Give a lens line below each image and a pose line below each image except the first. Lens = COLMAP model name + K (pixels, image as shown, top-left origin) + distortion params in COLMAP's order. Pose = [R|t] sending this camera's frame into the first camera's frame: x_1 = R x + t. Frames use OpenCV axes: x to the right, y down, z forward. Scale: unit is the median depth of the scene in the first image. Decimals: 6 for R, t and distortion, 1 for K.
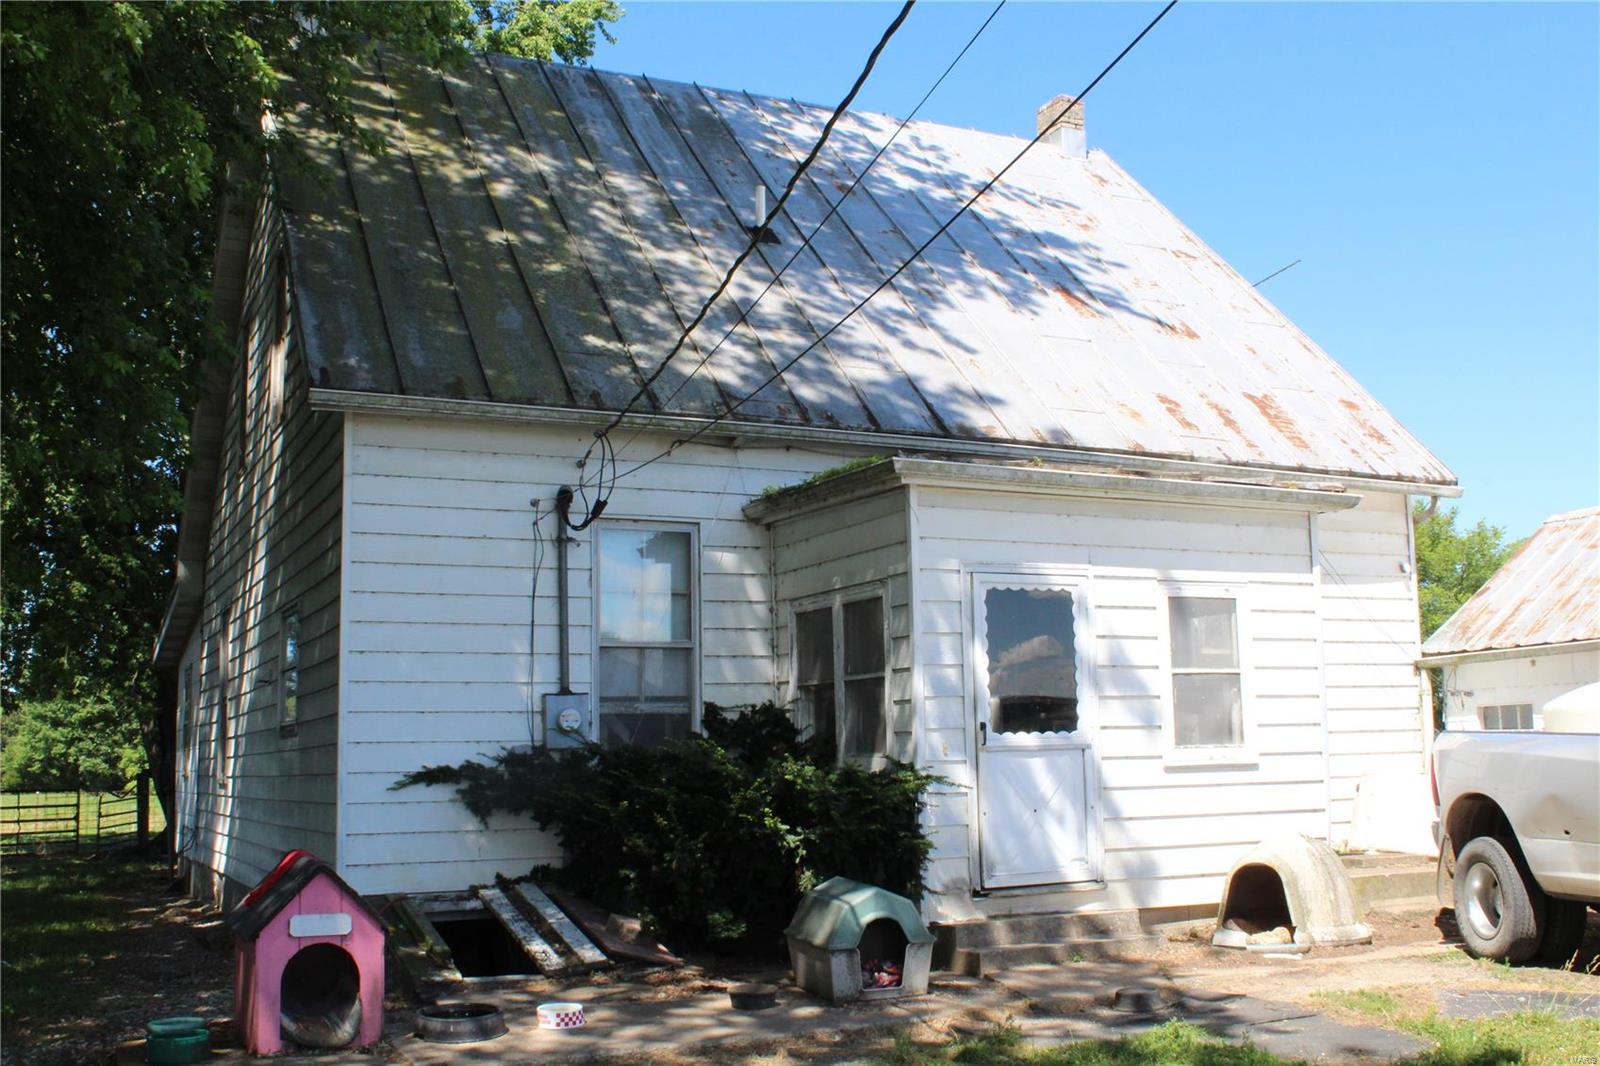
lens RADIAL K [[1596.0, 0, 805.3], [0, 1596.0, 528.8], [0, 0, 1]] dist [-0.097686, 0.000000]
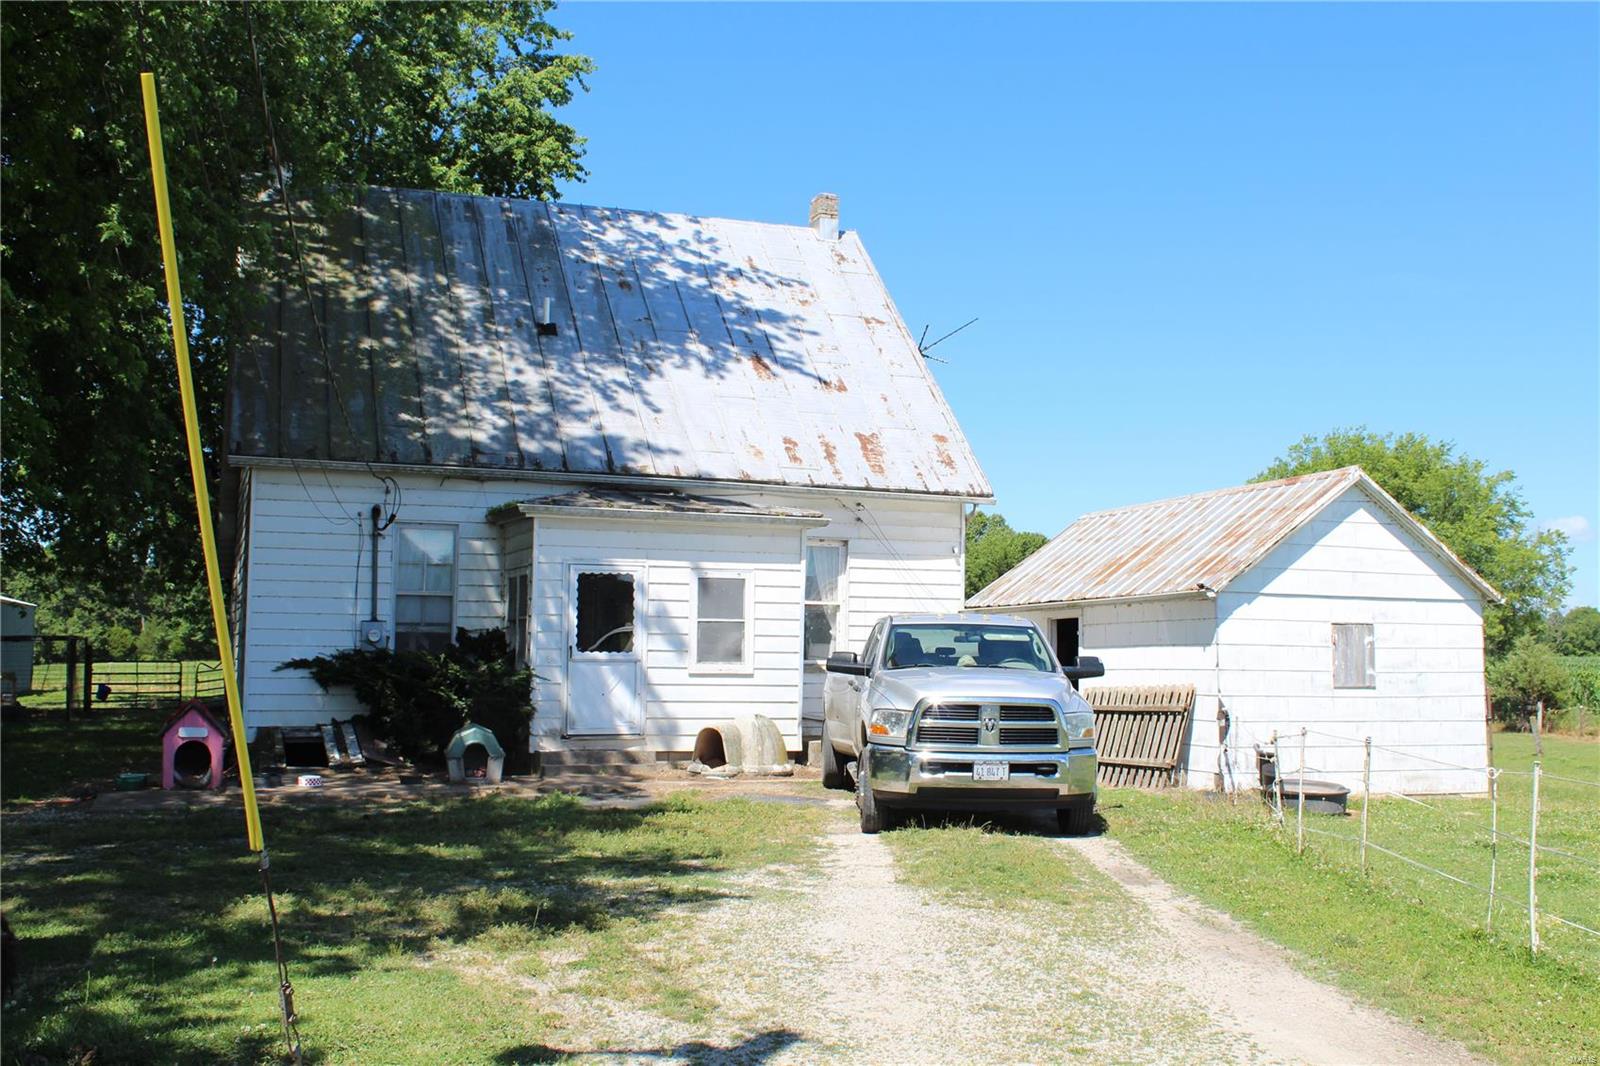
lens RADIAL K [[1596.0, 0, 795.5], [0, 1596.0, 548.7], [0, 0, 1]] dist [-0.097686, 0.000000]
pose [[0.994327, 0.025595, -0.103239, 0.469135], [-0.016911, 0.996312, 0.084127, -0.126752], [0.105012, -0.081904, 0.991092, -0.669056]]
